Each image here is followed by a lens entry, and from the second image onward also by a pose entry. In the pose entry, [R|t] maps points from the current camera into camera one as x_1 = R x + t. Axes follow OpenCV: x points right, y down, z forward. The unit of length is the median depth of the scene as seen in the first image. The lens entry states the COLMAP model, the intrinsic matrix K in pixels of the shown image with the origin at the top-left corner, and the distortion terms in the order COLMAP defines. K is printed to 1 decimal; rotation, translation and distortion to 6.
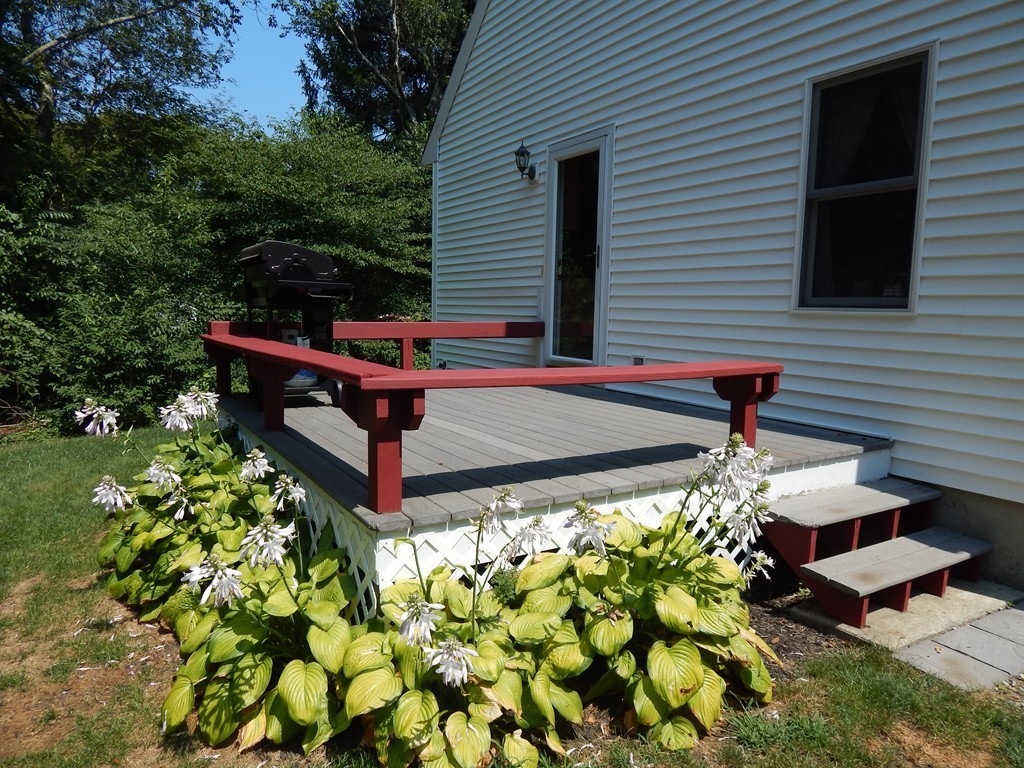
lens RADIAL K [[680.2, 0, 512.0], [0, 680.2, 384.0], [0, 0, 1]] dist [0.003801, -0.000507]
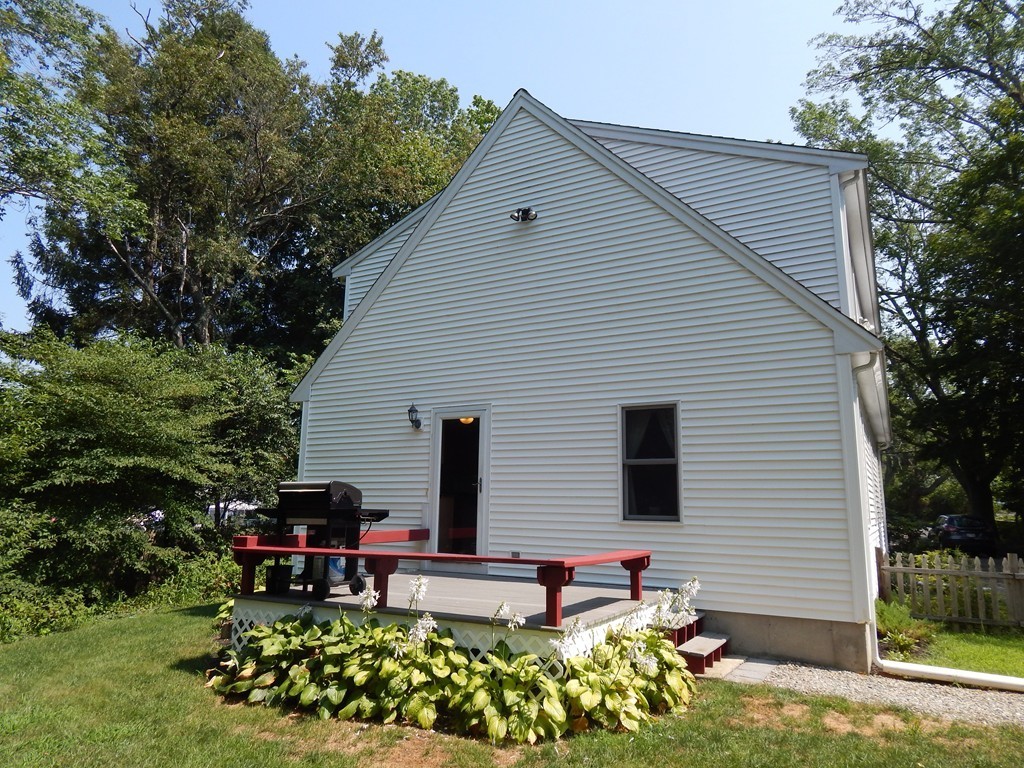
lens RADIAL K [[680.2, 0, 512.0], [0, 680.2, 384.0], [0, 0, 1]] dist [0.003801, -0.000507]
pose [[0.877674, 0.078855, 0.472727, -0.770983], [0.056842, 0.962281, -0.266053, 0.006581], [-0.475876, 0.260378, 0.840087, -0.528699]]
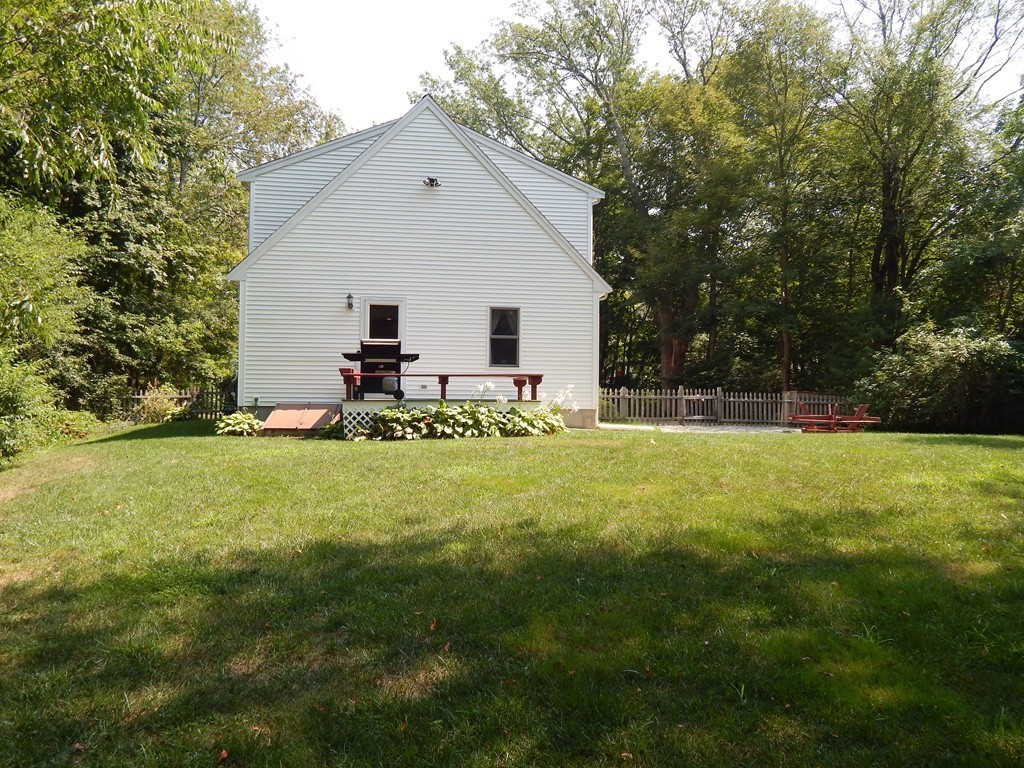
lens RADIAL K [[774.6, 0, 512.0], [0, 774.6, 384.0], [0, 0, 1]] dist [0.052902, -0.000542]
pose [[0.392454, 0.007433, 0.919742, -3.314593], [0.104570, 0.993123, -0.052646, 0.205244], [-0.913808, 0.116839, 0.388978, -0.686409]]
